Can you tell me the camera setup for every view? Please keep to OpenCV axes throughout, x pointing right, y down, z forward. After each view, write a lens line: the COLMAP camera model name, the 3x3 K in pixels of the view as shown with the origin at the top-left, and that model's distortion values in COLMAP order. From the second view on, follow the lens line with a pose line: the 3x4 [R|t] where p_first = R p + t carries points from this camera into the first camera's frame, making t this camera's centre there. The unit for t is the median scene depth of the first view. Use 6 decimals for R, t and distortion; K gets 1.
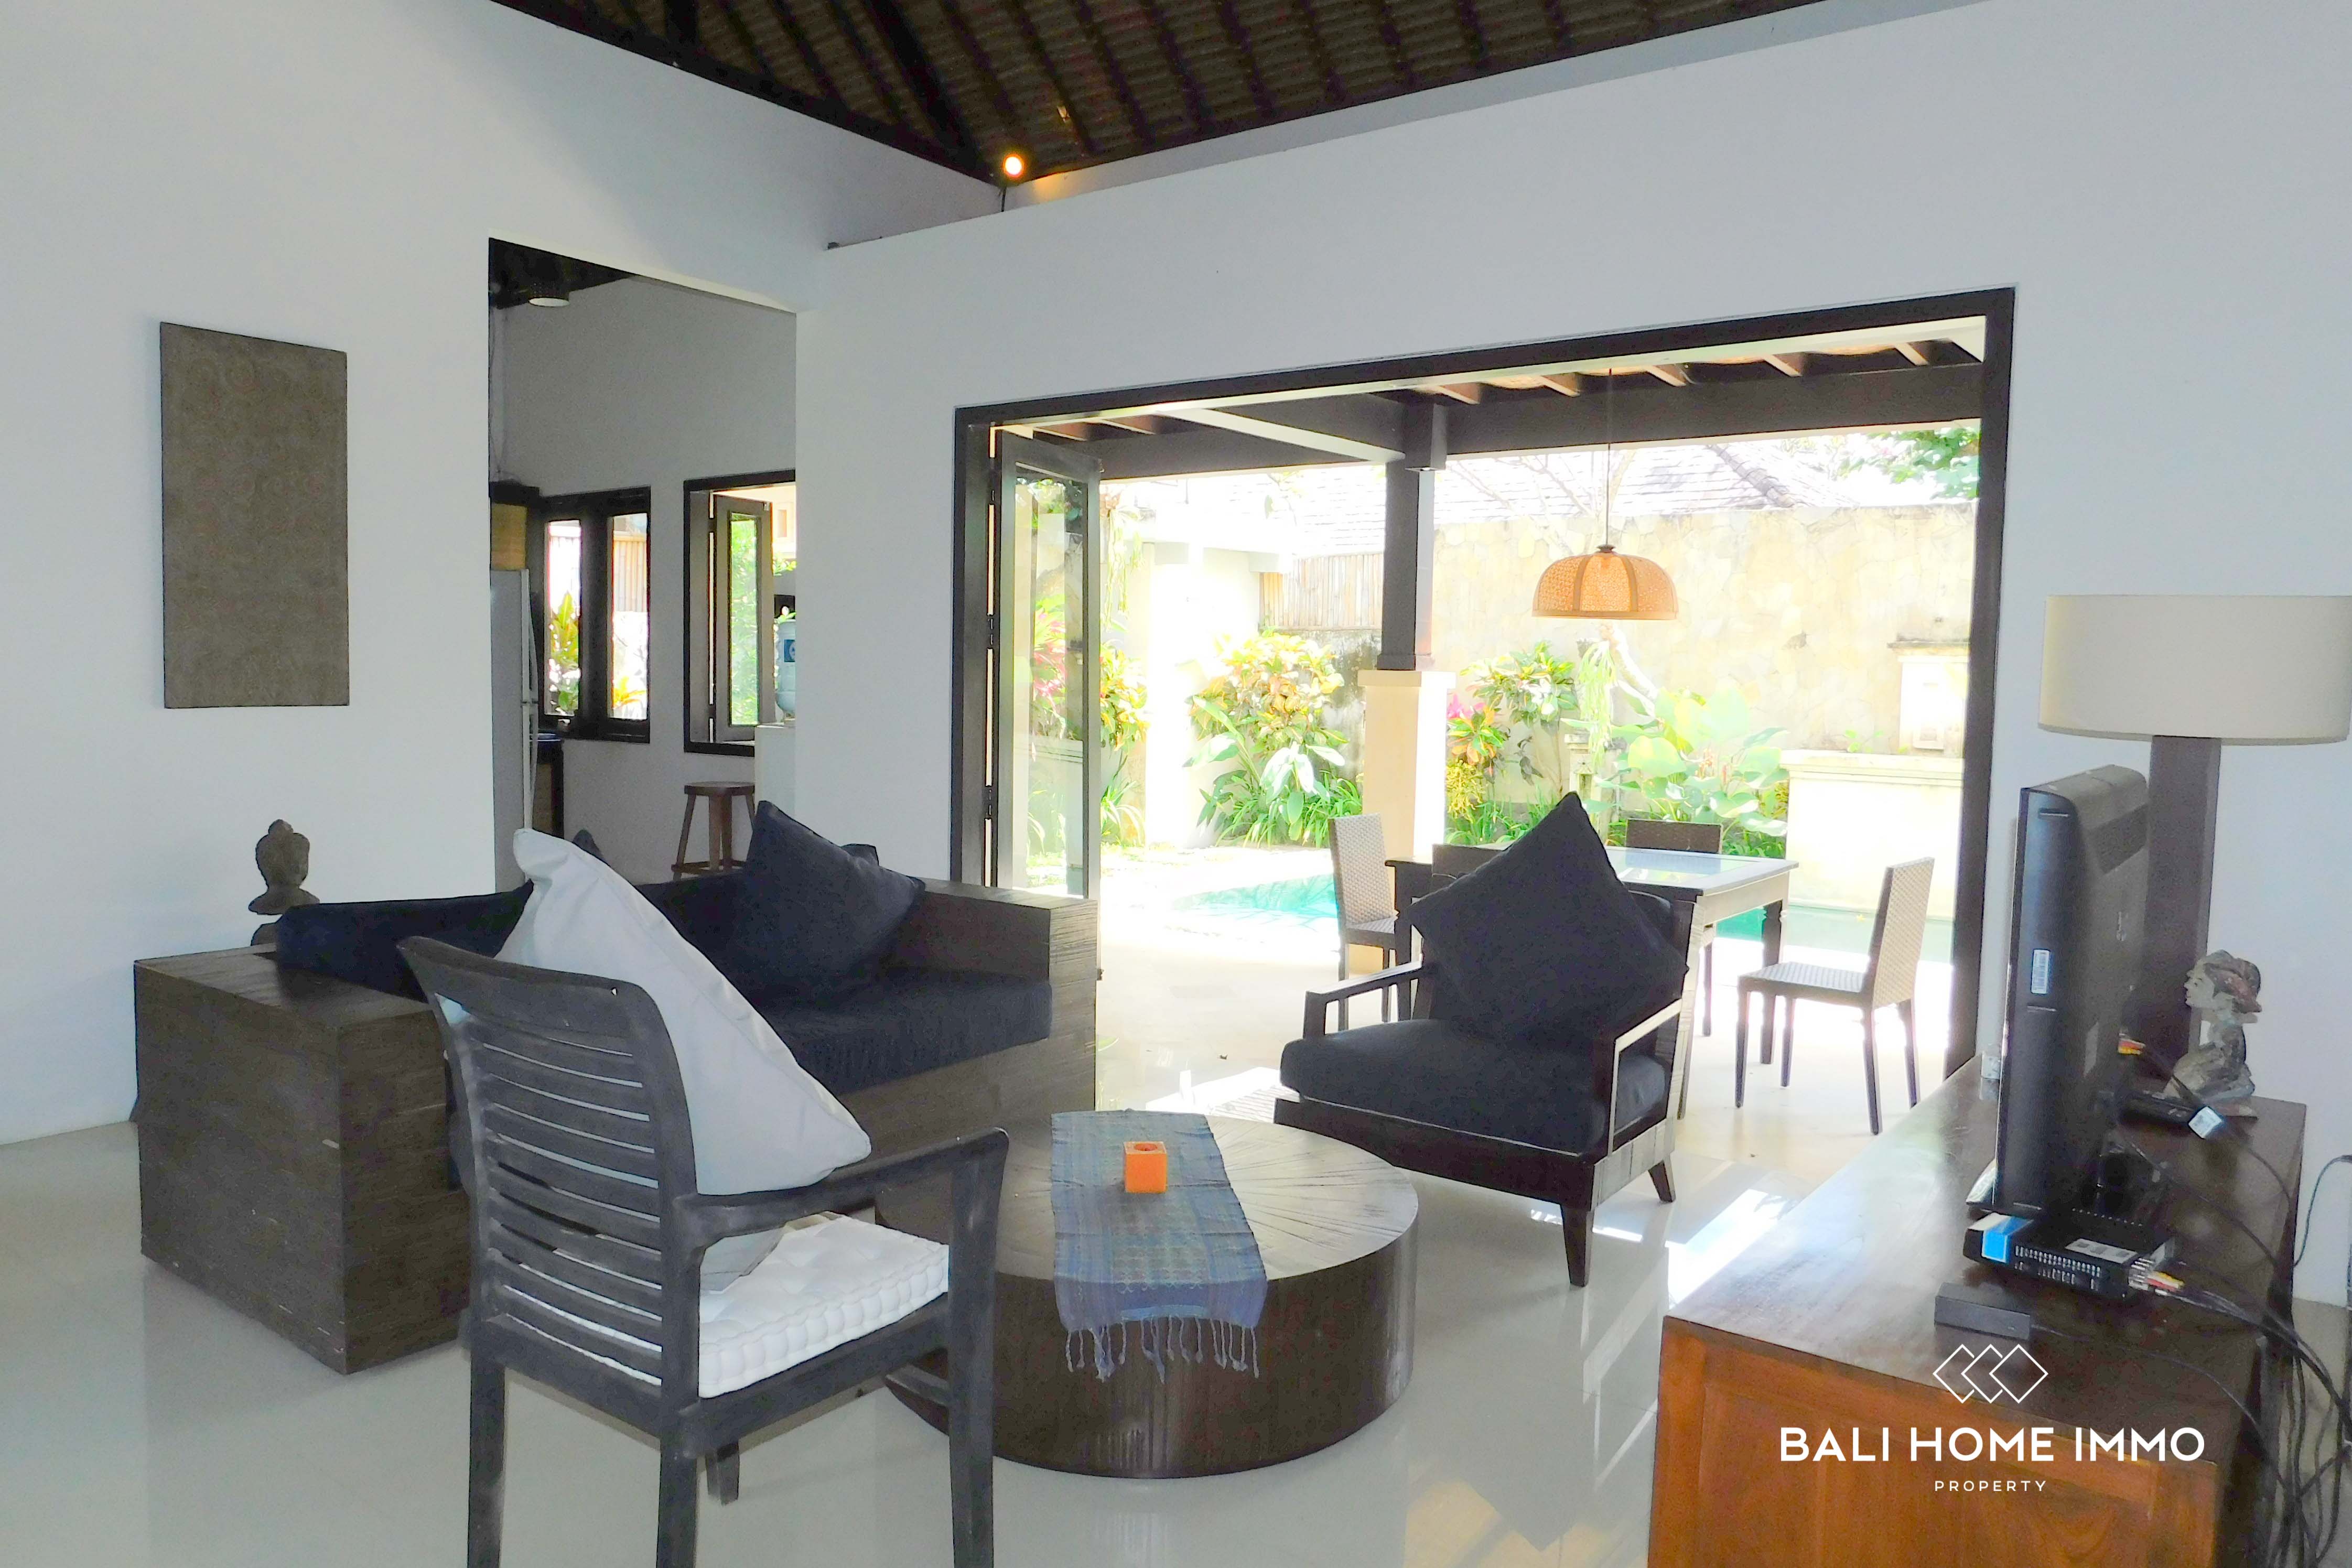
lens RADIAL K [[1583.4, 0, 1150.8], [0, 1583.4, 772.2], [0, 0, 1]] dist [-0.041739, 0.003631]
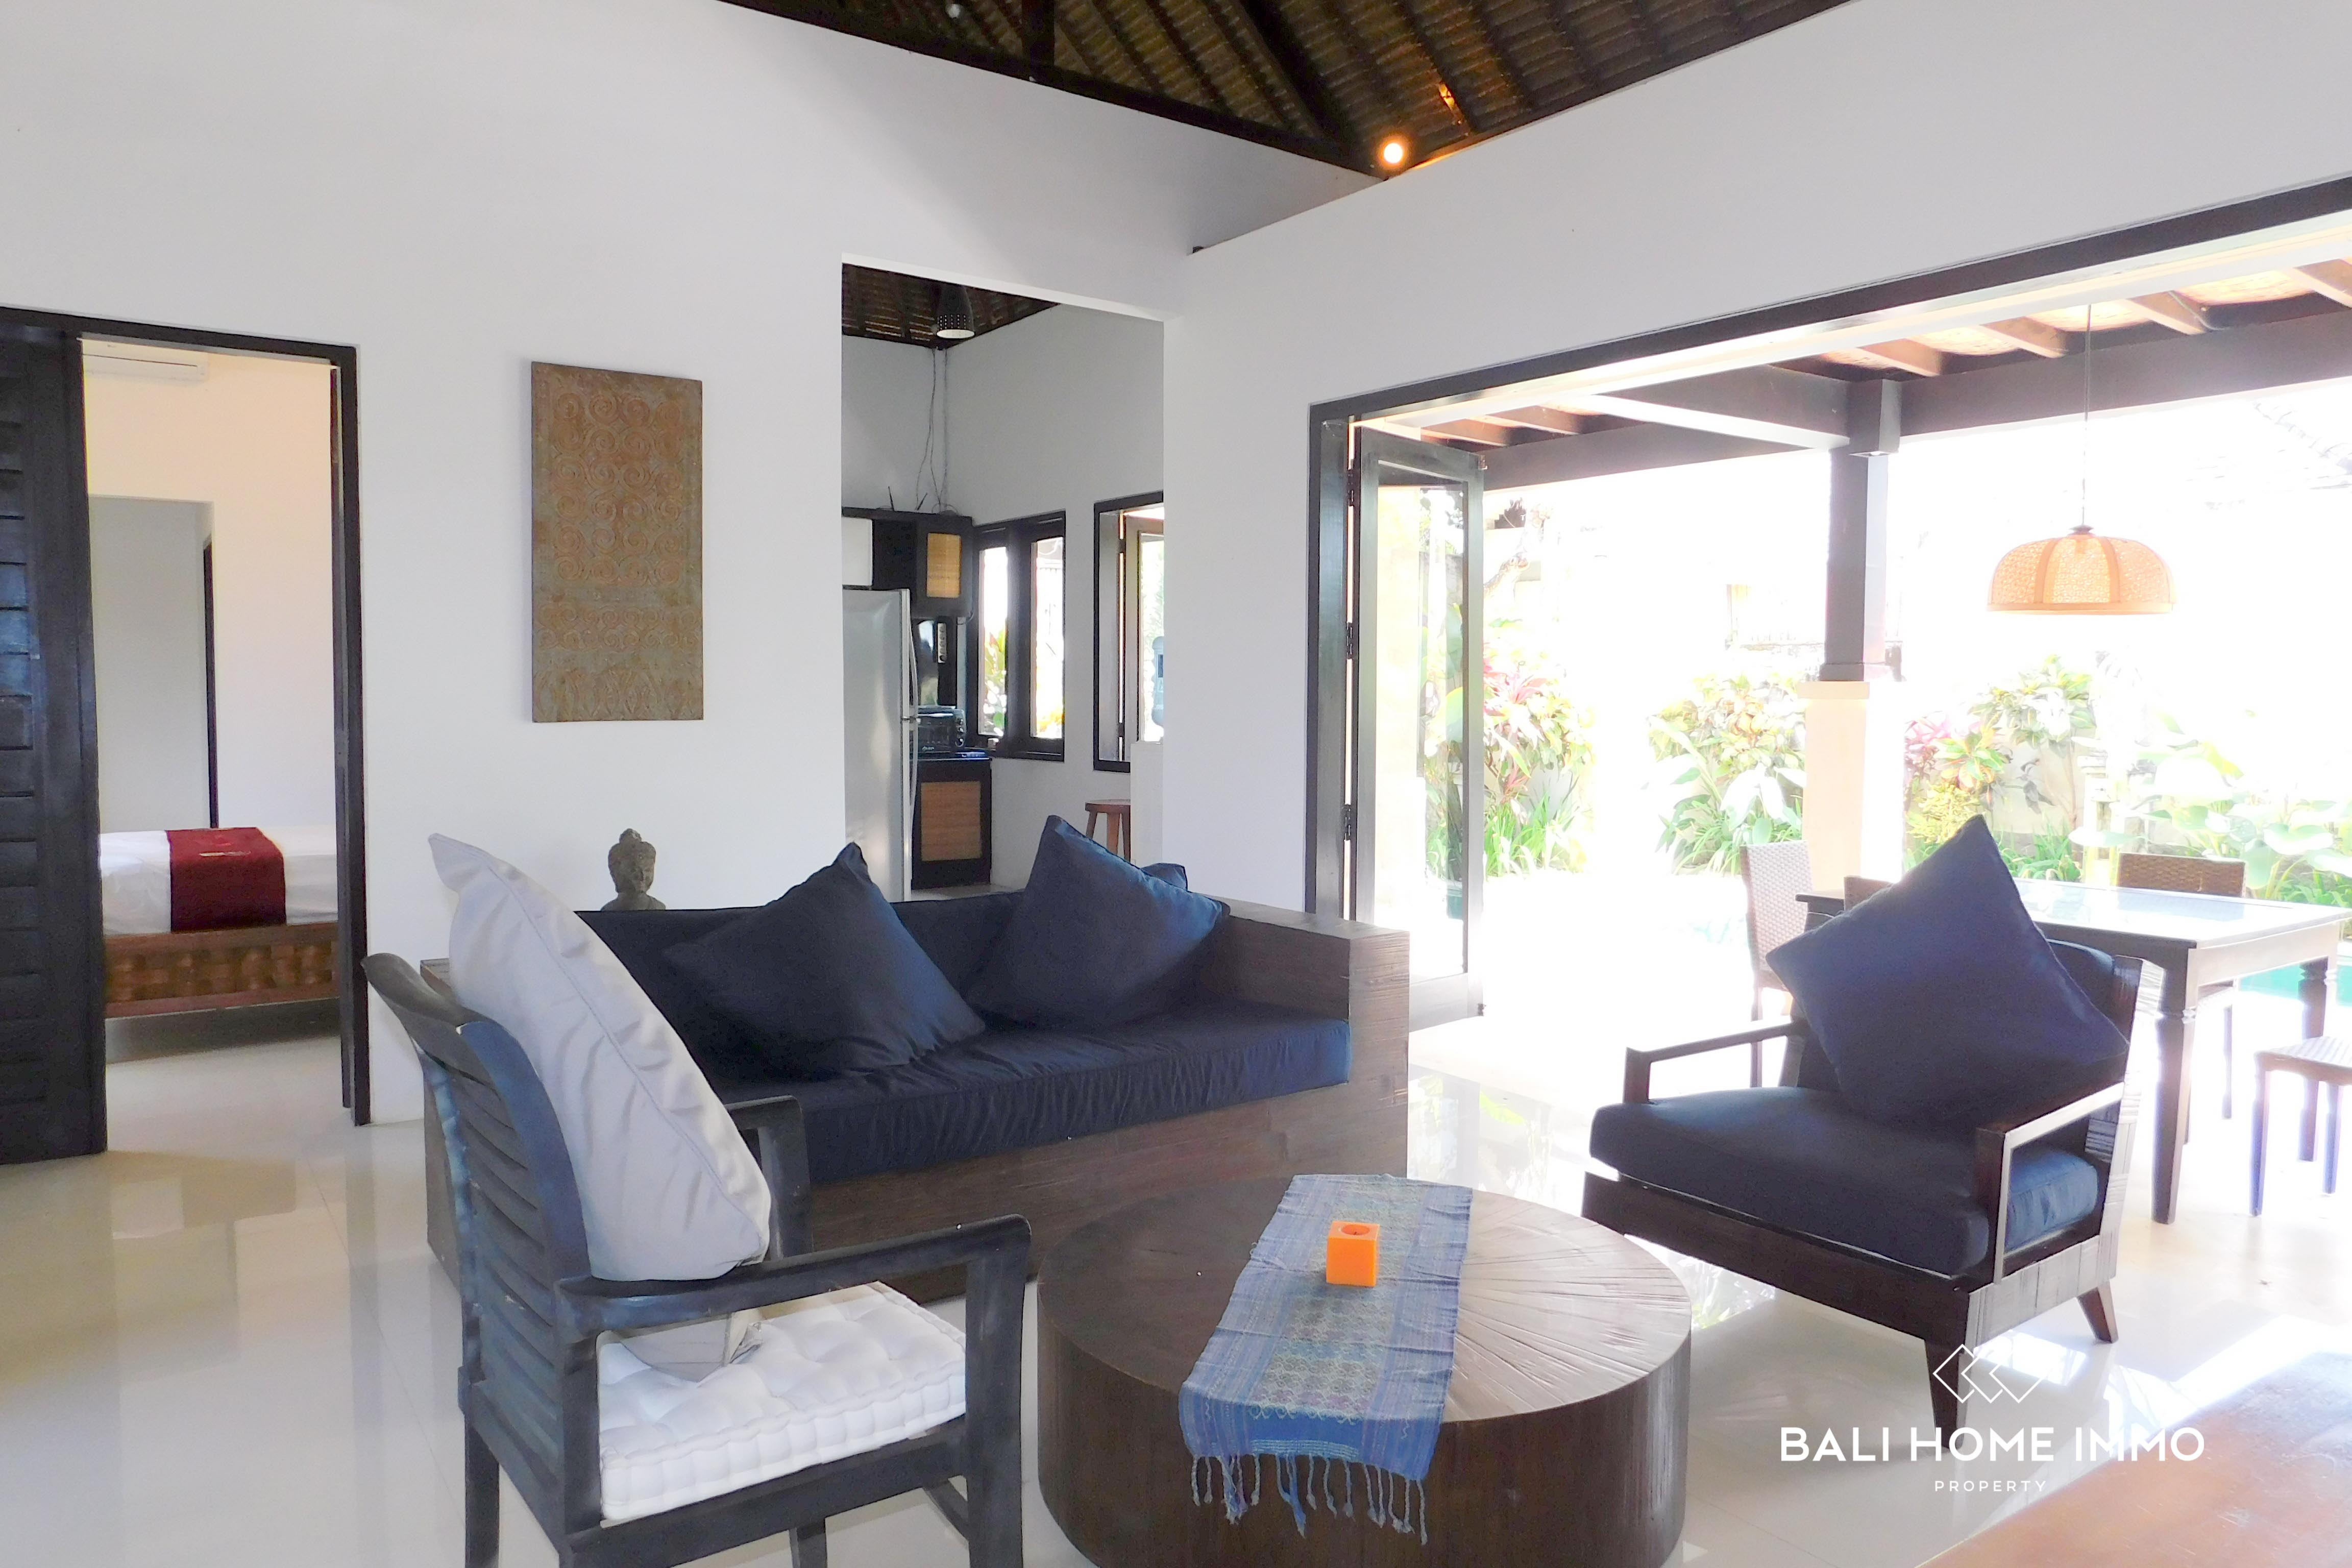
lens RADIAL K [[1556.2, 0, 1173.9], [0, 1556.2, 779.3], [0, 0, 1]] dist [-0.063015, 0.052374]
pose [[0.956788, 0.005279, -0.290739, 0.058098], [-0.008421, 0.999919, -0.009556, 0.002718], [0.290665, 0.011592, 0.956755, 0.074872]]
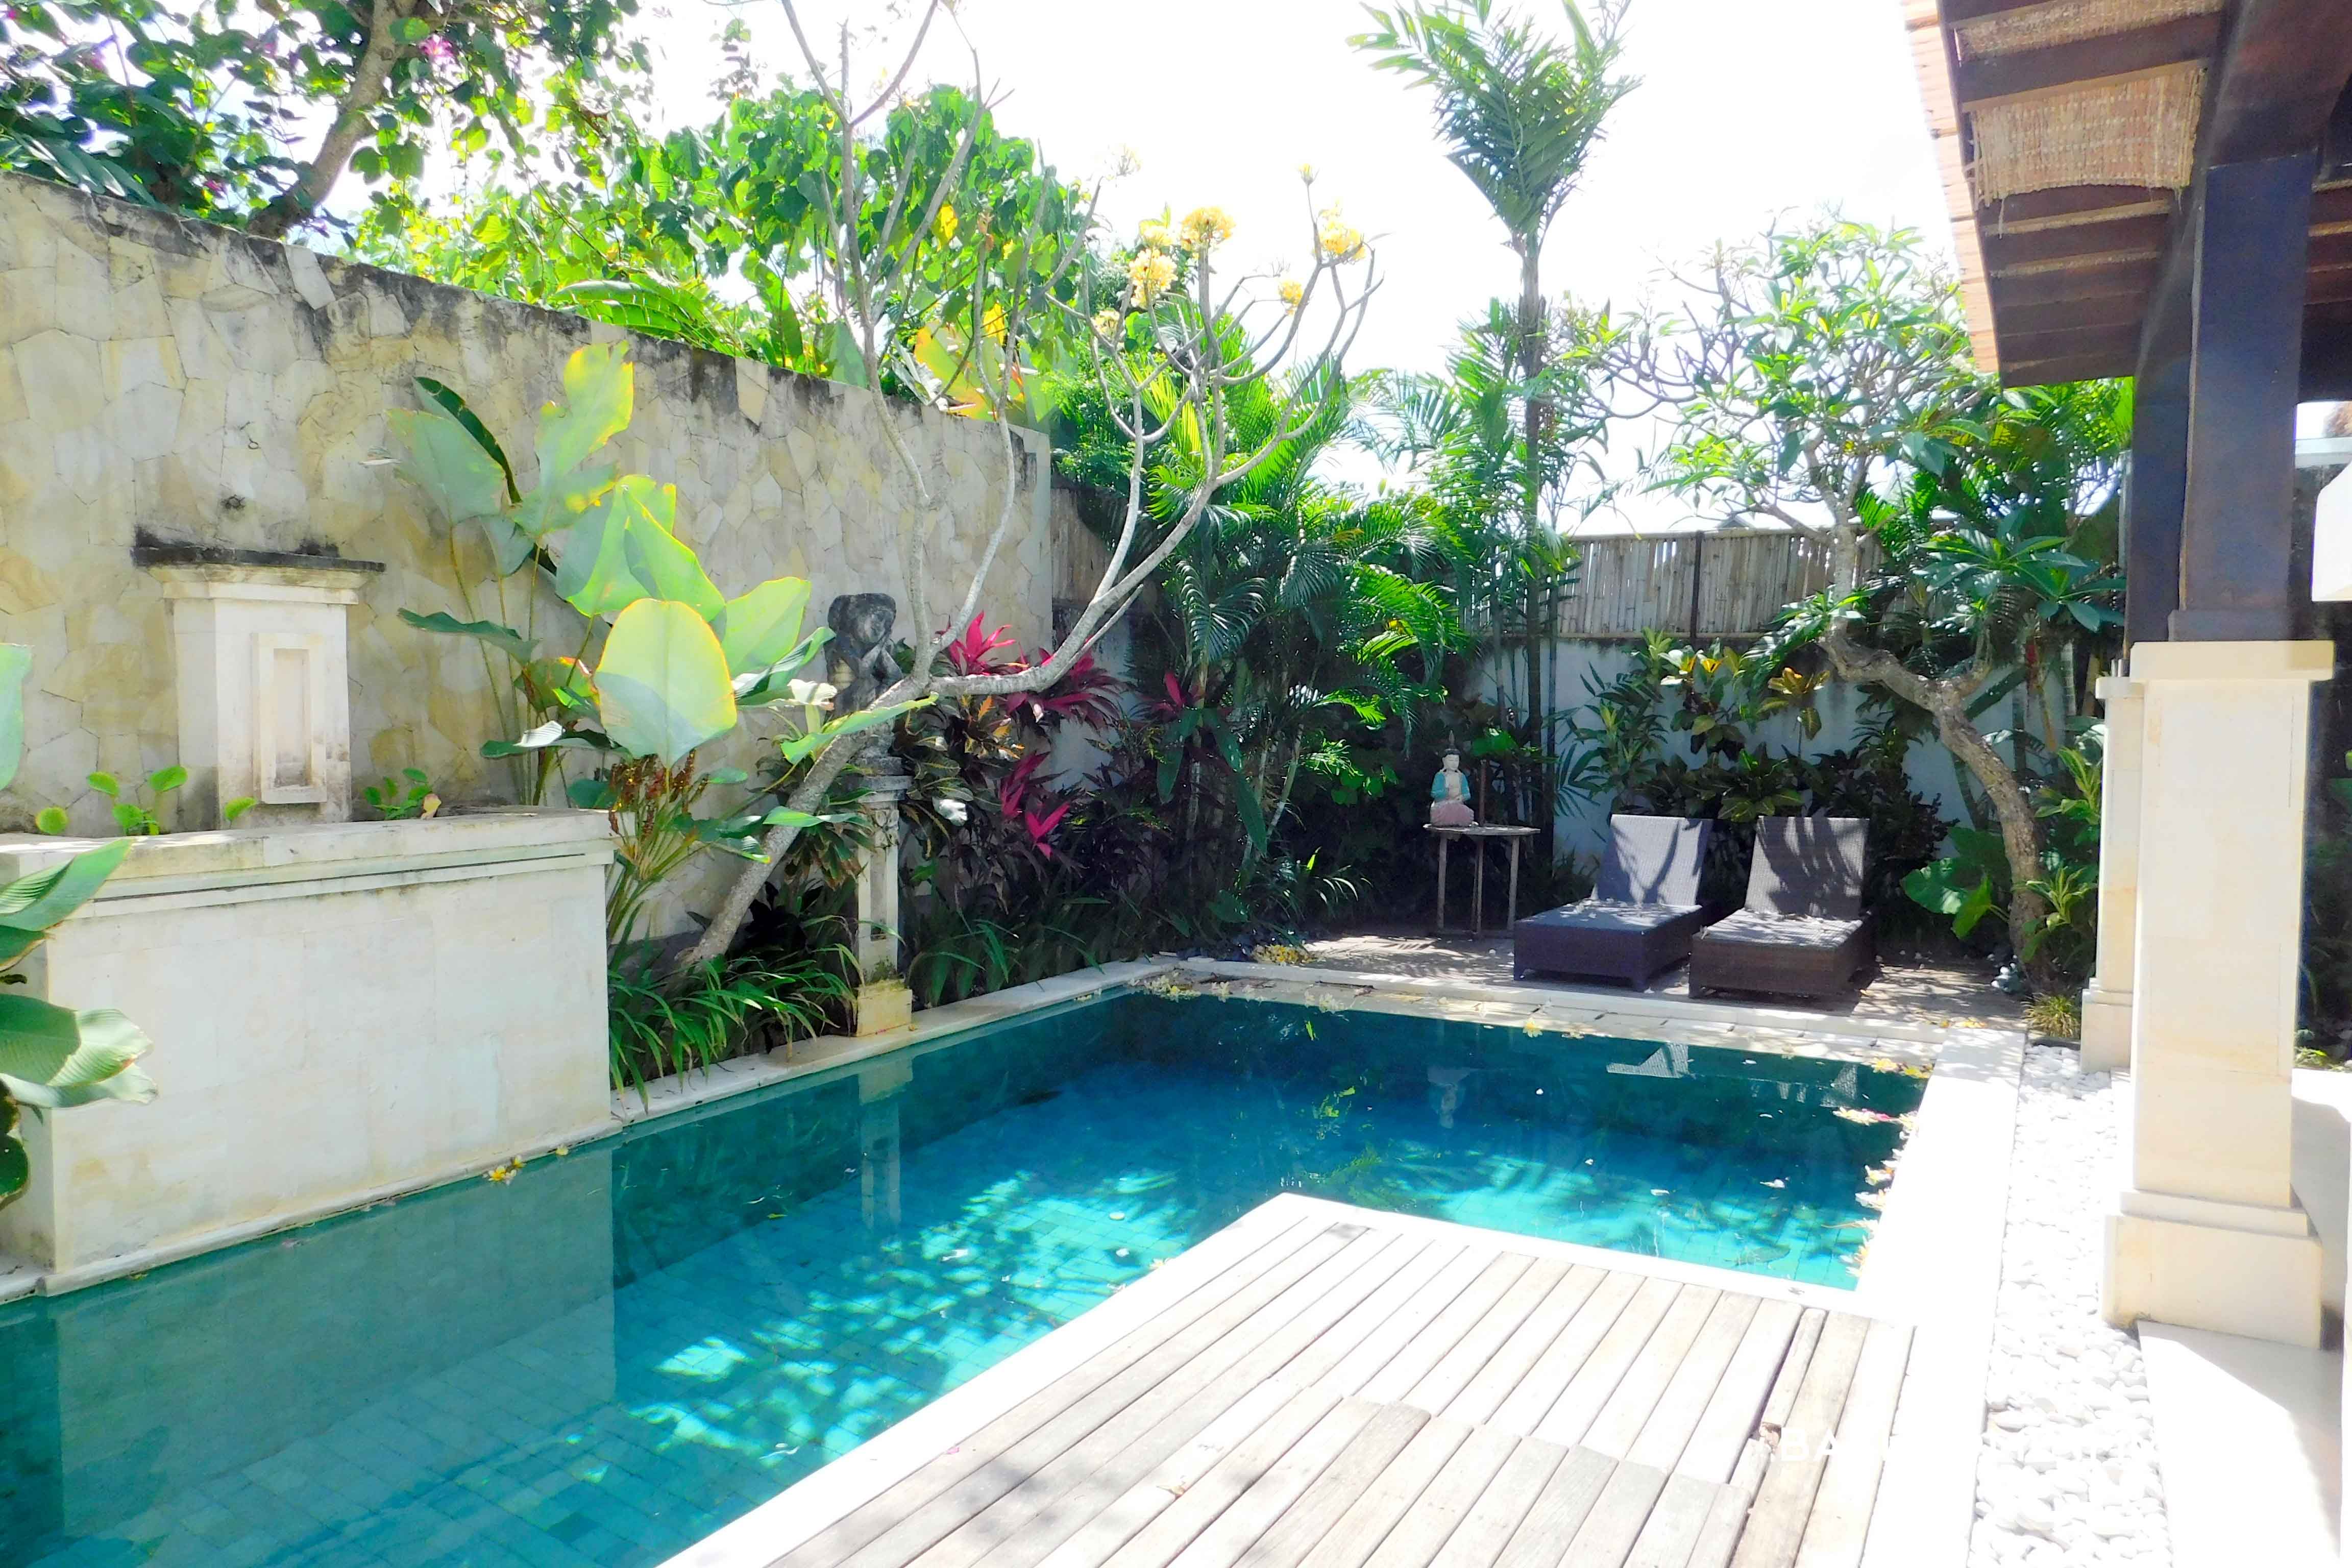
lens RADIAL K [[1556.2, 0, 1173.9], [0, 1556.2, 779.3], [0, 0, 1]] dist [-0.063015, 0.052374]
pose [[-0.140032, -0.062104, 0.988197, 0.093292], [0.064774, 0.995319, 0.071730, -0.066320], [-0.988026, 0.074054, -0.135353, 1.506520]]
